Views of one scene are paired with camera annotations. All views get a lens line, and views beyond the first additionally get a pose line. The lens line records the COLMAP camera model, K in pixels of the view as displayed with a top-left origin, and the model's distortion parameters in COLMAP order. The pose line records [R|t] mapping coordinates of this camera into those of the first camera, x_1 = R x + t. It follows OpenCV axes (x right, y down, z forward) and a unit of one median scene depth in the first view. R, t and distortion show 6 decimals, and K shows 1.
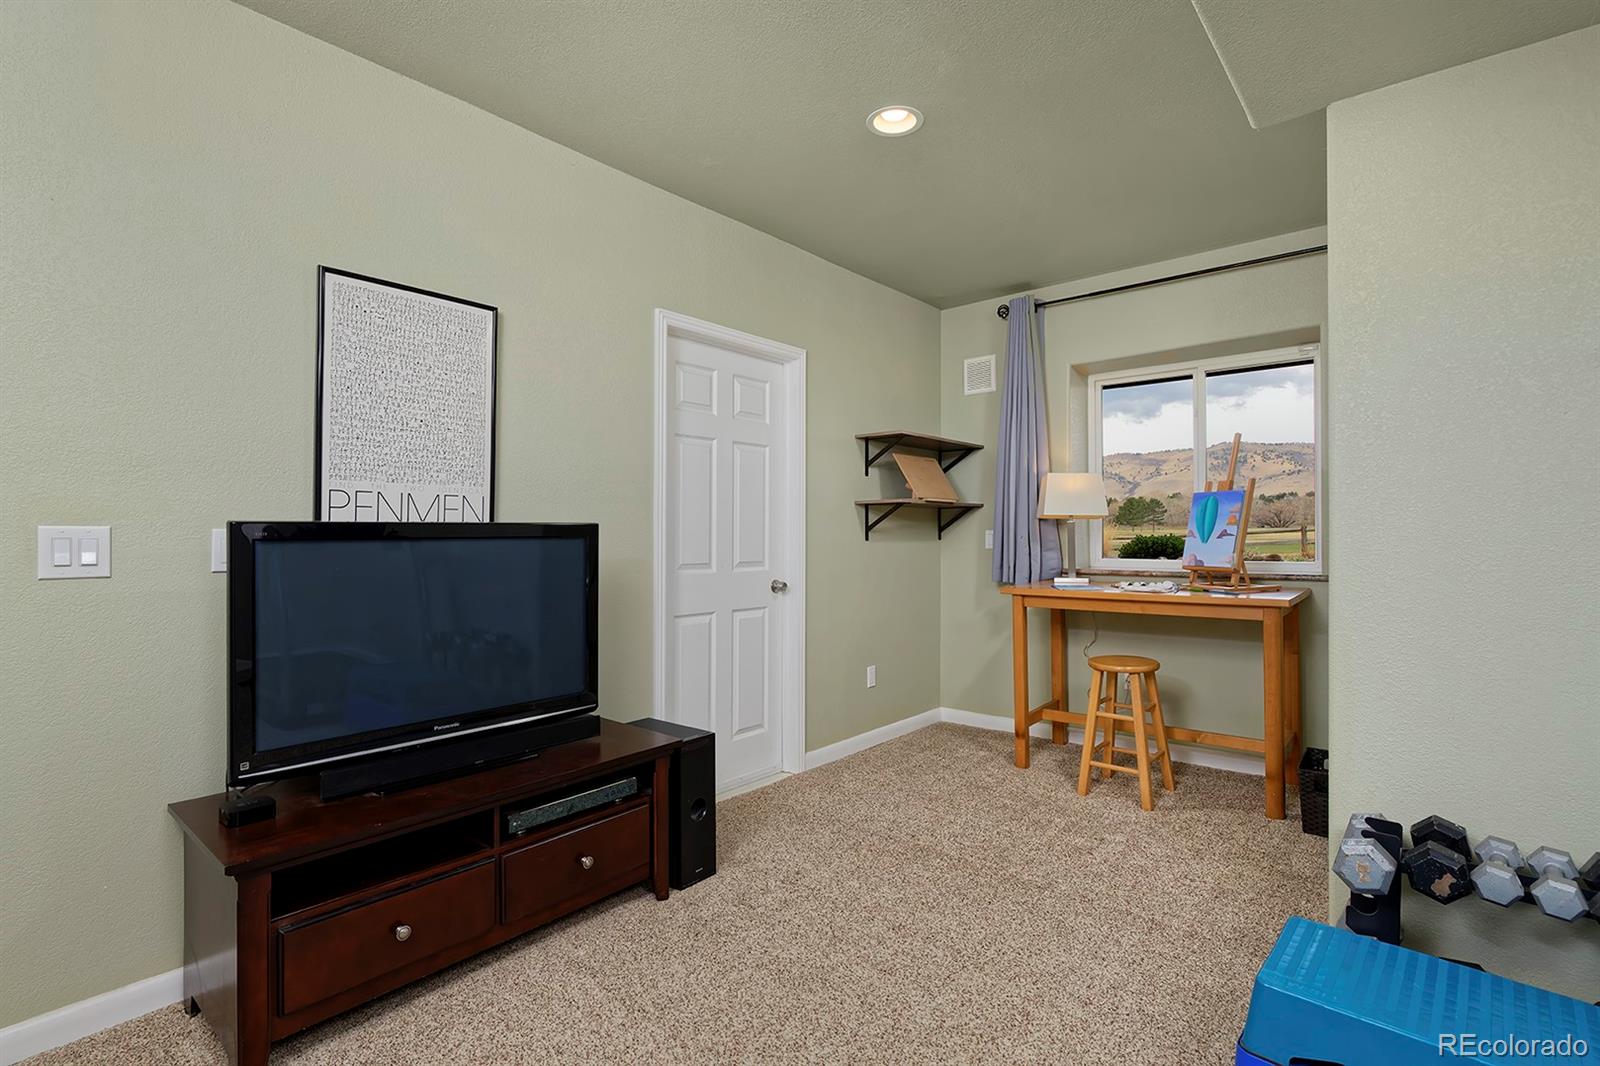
lens RADIAL K [[773.5, 0, 800.0], [0, 773.5, 533.0], [0, 0, 1]] dist [0.022655, 0.000321]
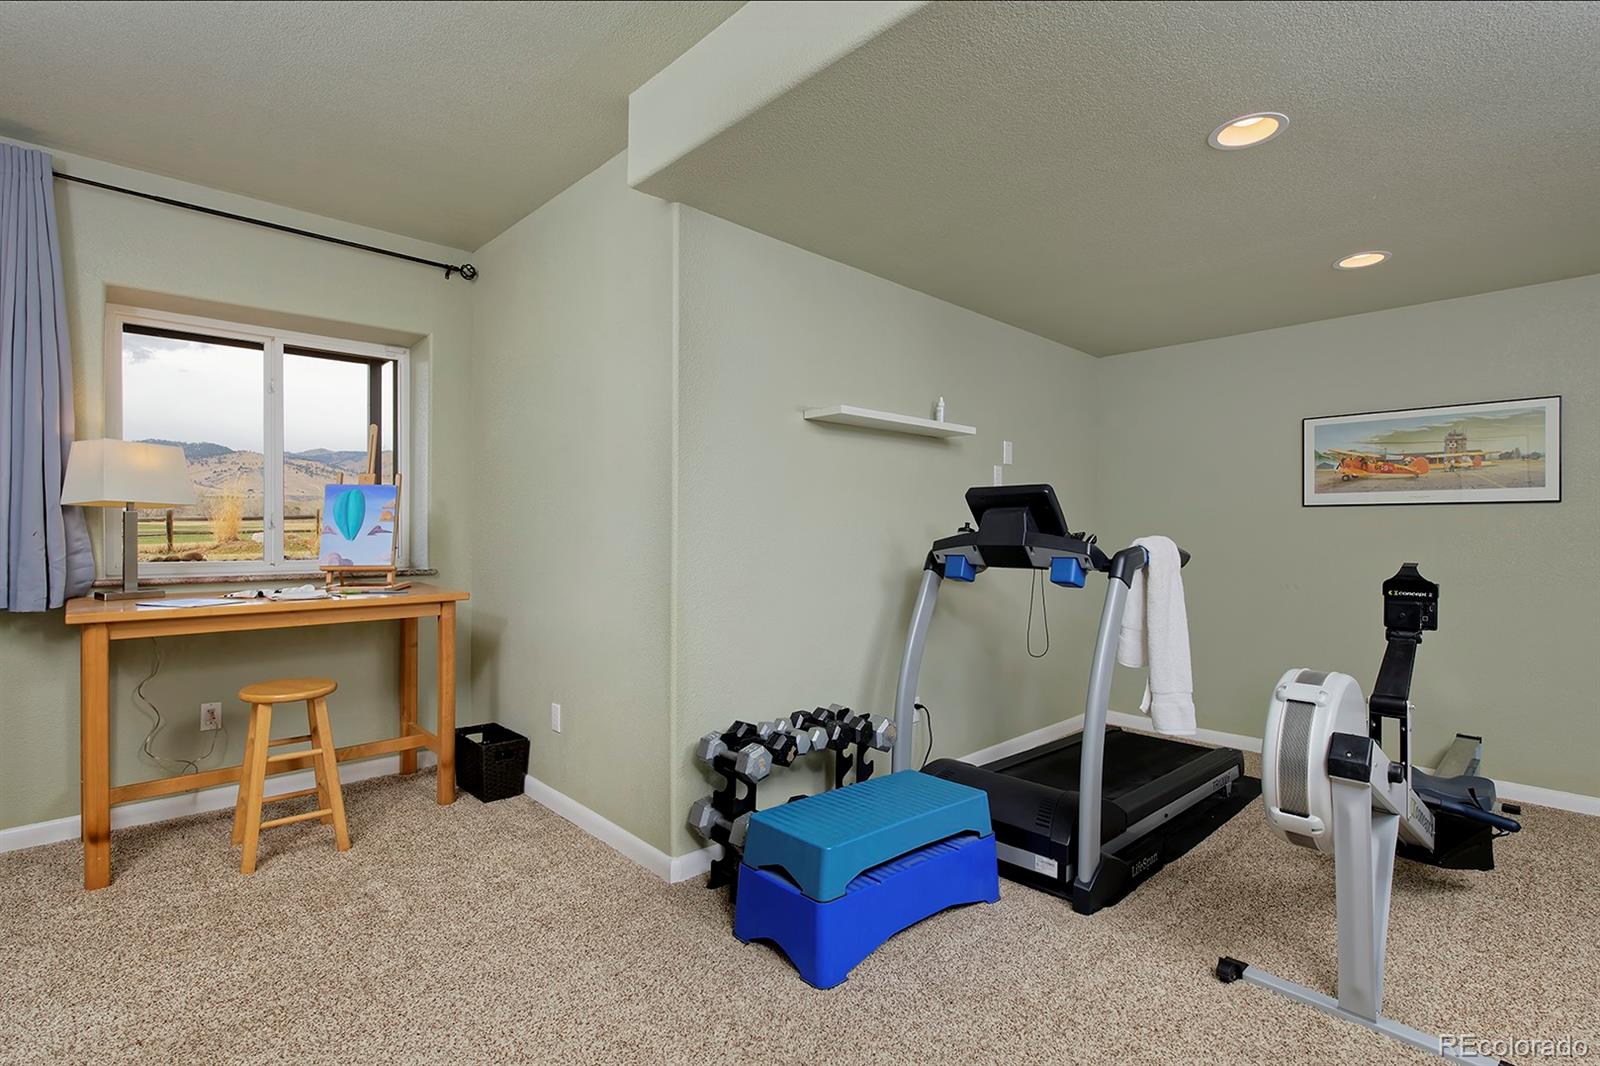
lens RADIAL K [[773.5, 0, 800.0], [0, 773.5, 533.0], [0, 0, 1]] dist [0.022655, 0.000321]
pose [[0.124095, 0.002130, 0.992268, -0.327309], [-0.005737, 0.999983, -0.001429, 0.002881], [-0.992254, -0.005515, 0.124105, 0.366104]]
